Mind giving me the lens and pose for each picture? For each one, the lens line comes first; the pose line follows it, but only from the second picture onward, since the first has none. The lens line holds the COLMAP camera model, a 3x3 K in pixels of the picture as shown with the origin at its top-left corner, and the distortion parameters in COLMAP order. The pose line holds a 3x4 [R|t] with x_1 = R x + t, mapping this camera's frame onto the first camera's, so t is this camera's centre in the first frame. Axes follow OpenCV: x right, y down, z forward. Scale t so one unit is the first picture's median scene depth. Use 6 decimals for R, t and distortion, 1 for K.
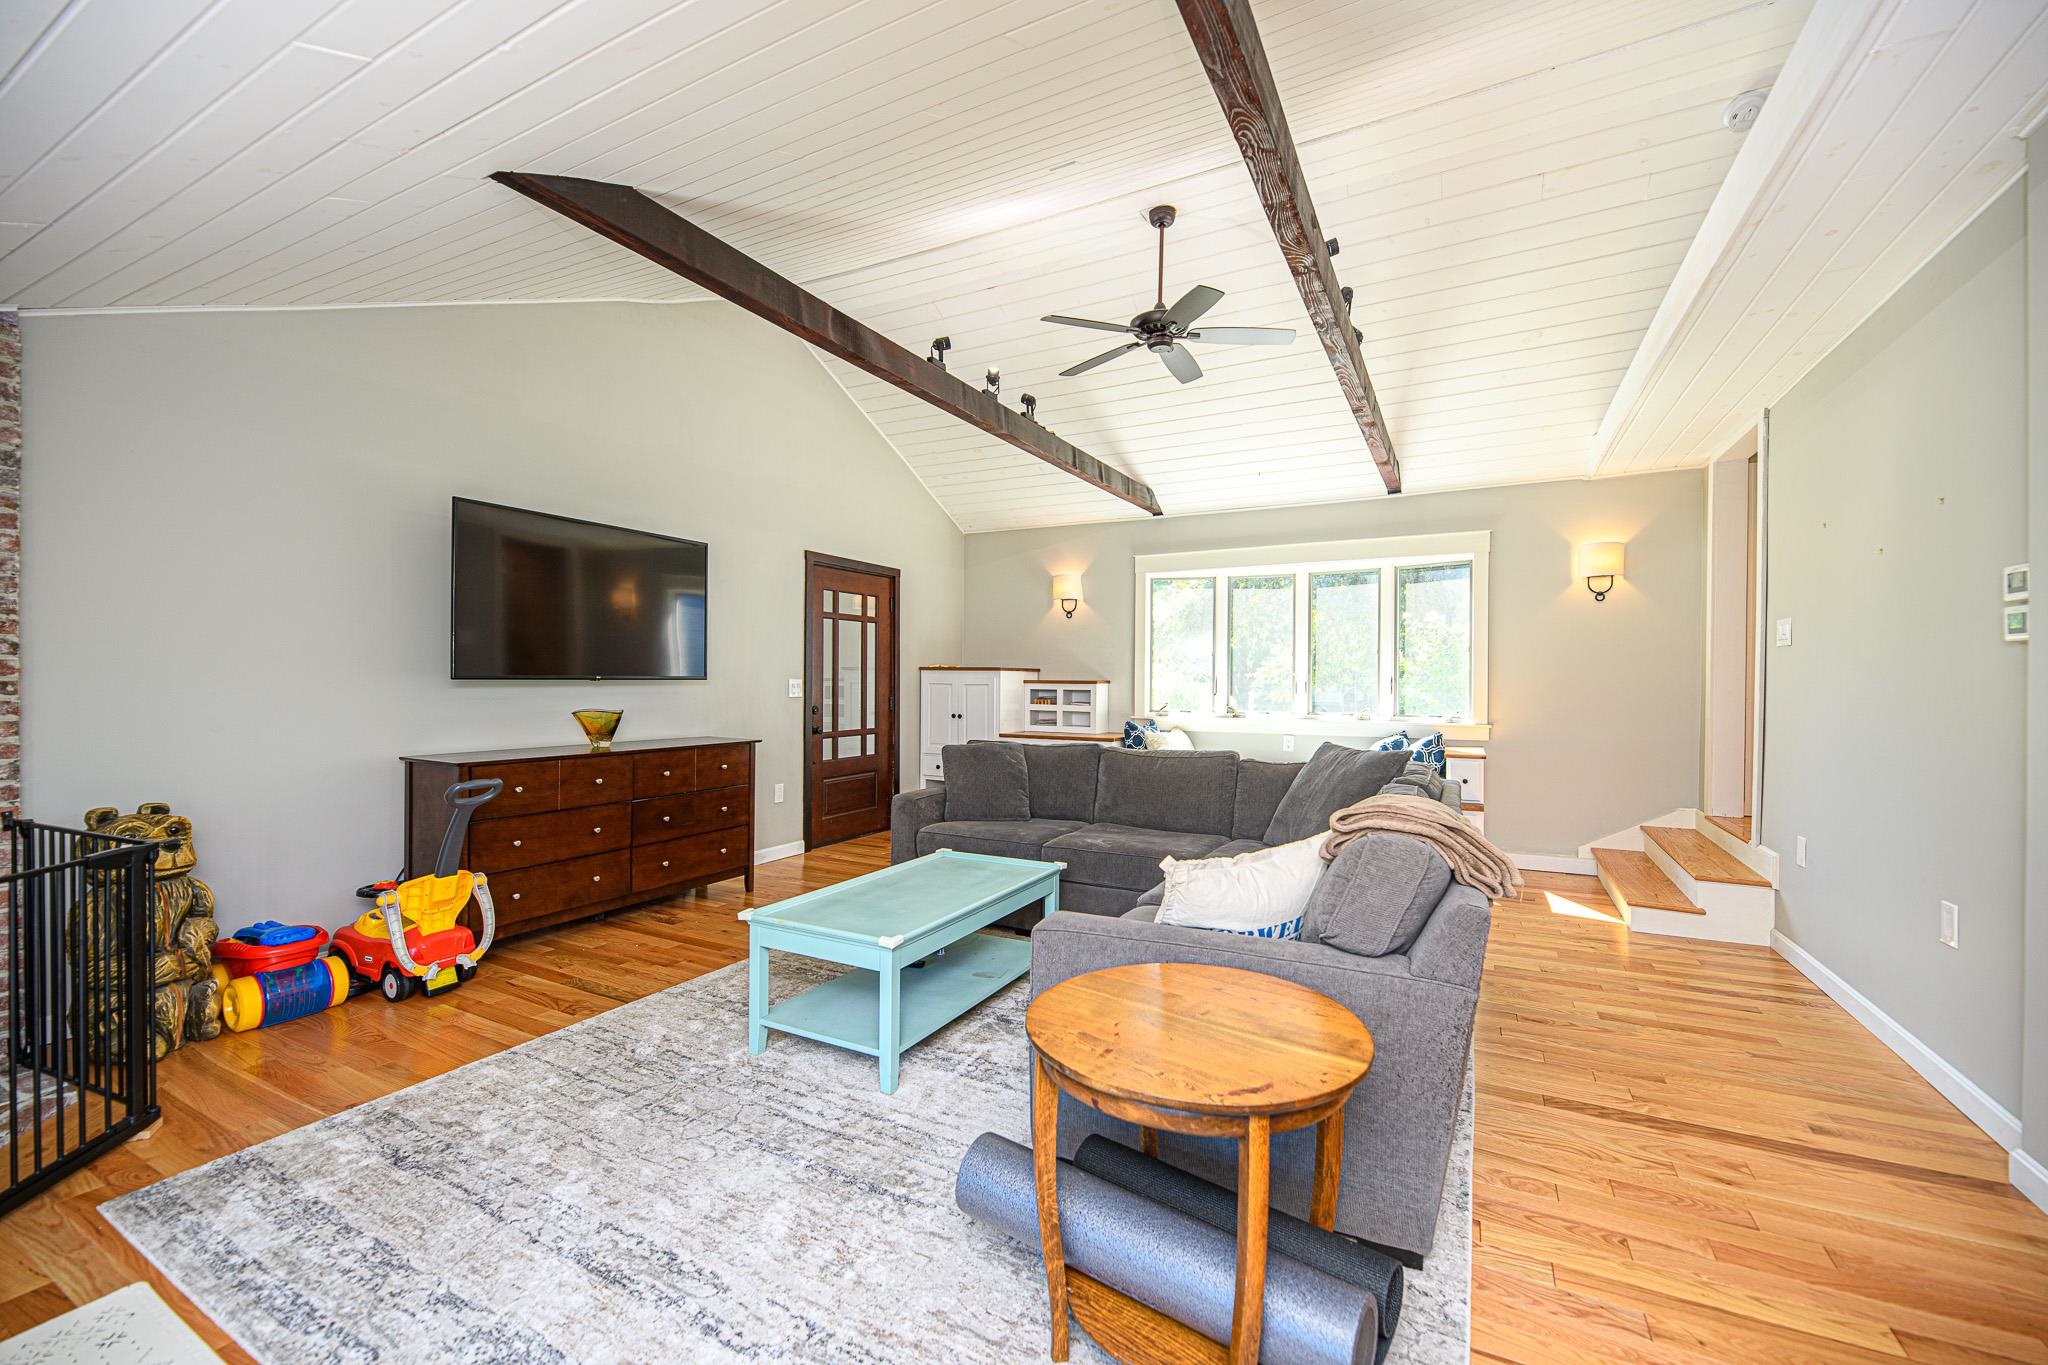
lens RADIAL K [[825.7, 0, 1030.2], [0, 825.7, 687.2], [0, 0, 1]] dist [0.003656, -0.004302]
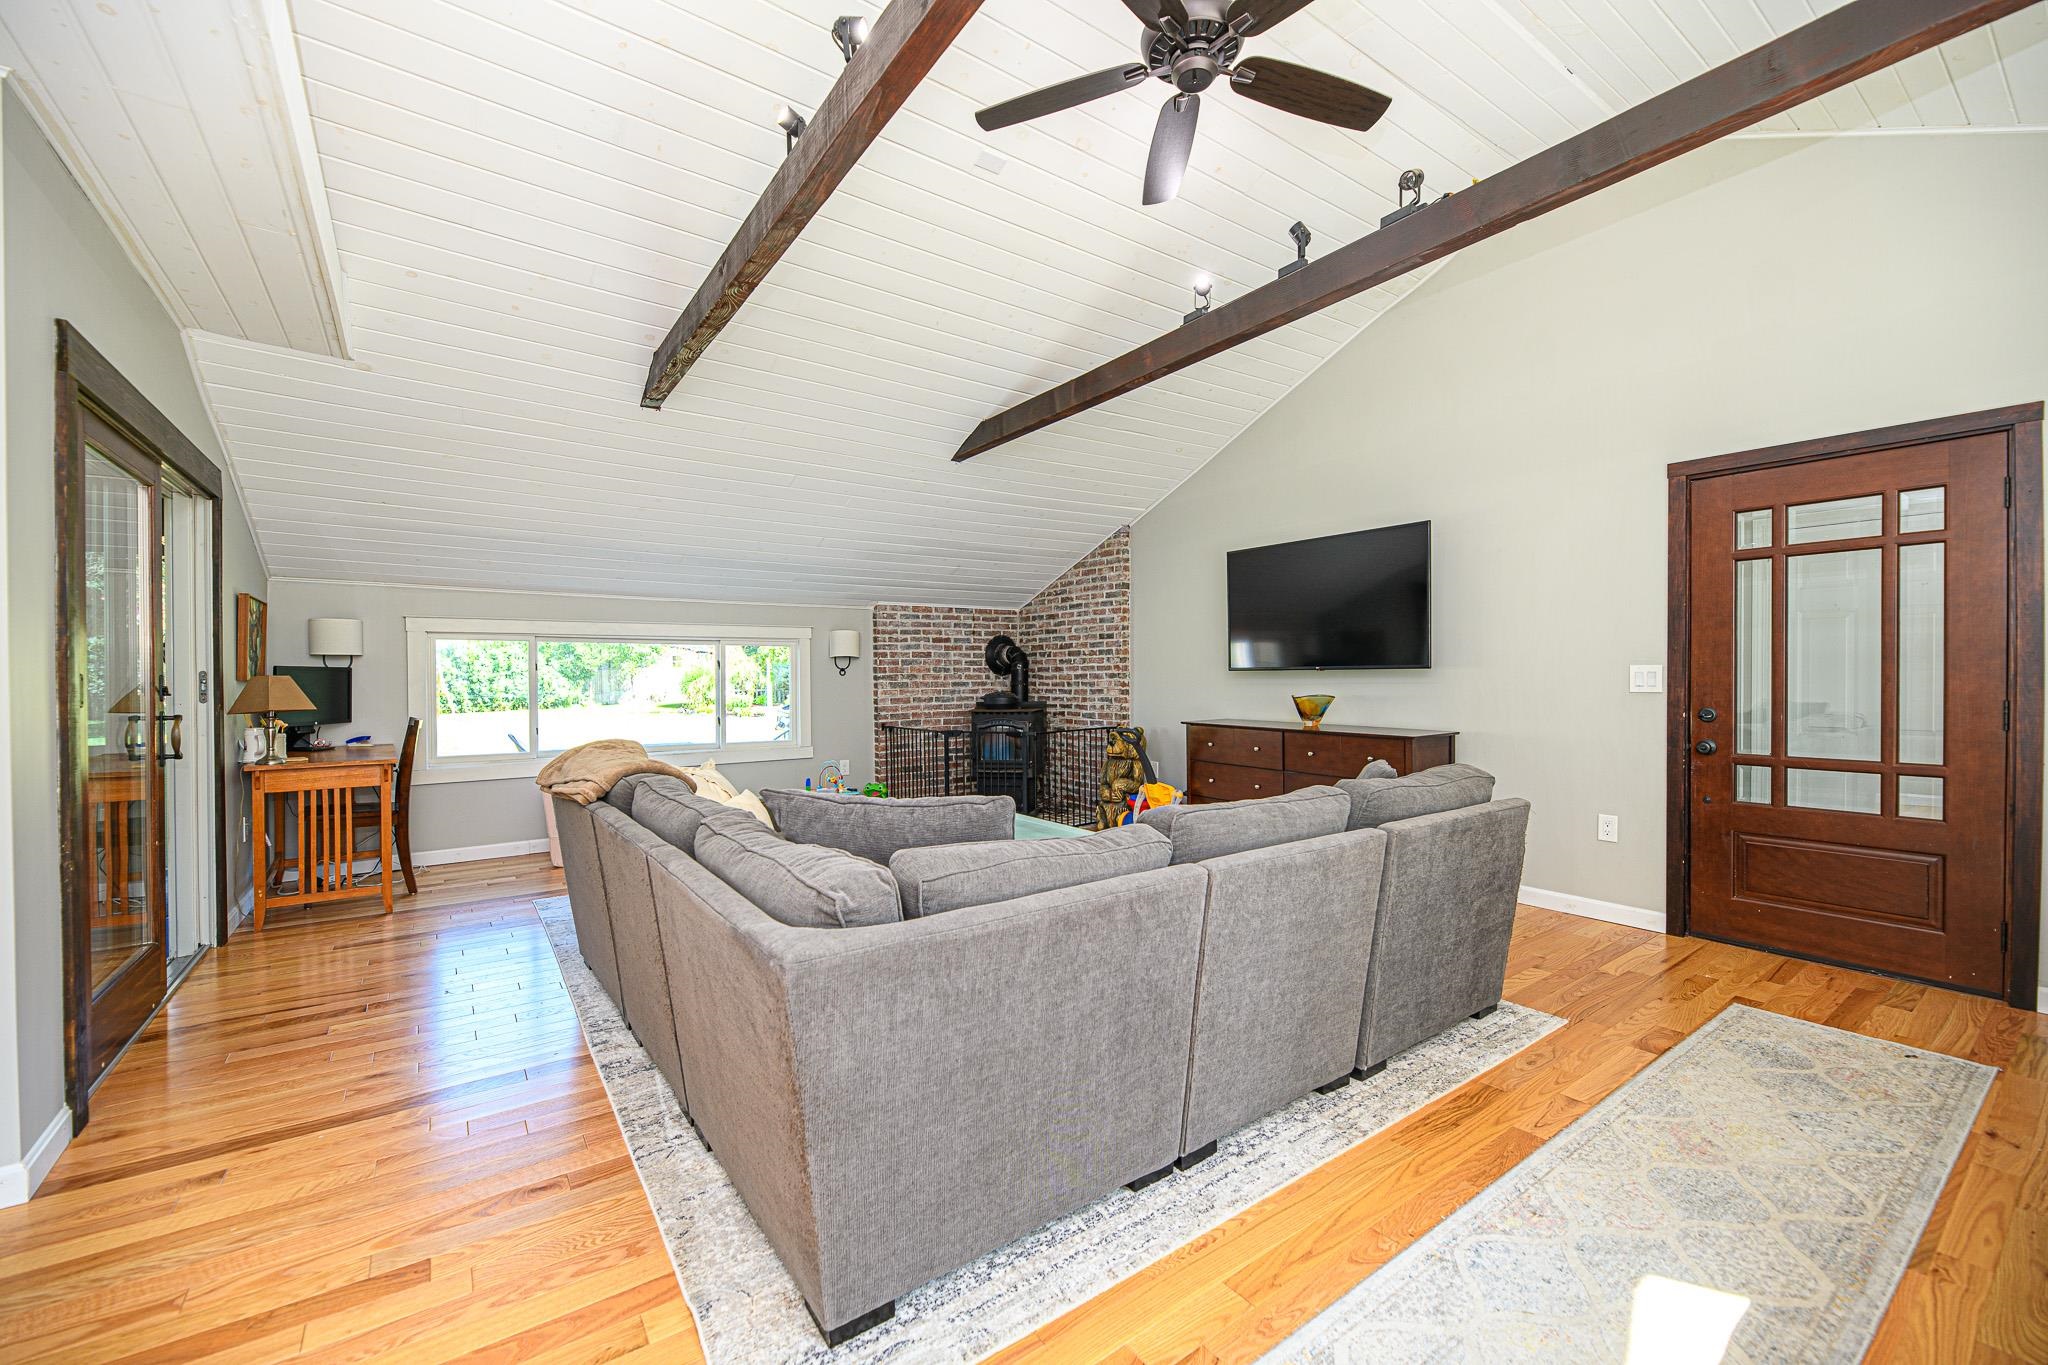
lens RADIAL K [[825.7, 0, 1030.2], [0, 825.7, 687.2], [0, 0, 1]] dist [0.003656, -0.004302]
pose [[-0.446701, 0.011008, -0.894616, 0.603866], [-0.005842, 0.999867, 0.015220, 0.000588], [0.894664, 0.012025, -0.446577, 0.969064]]
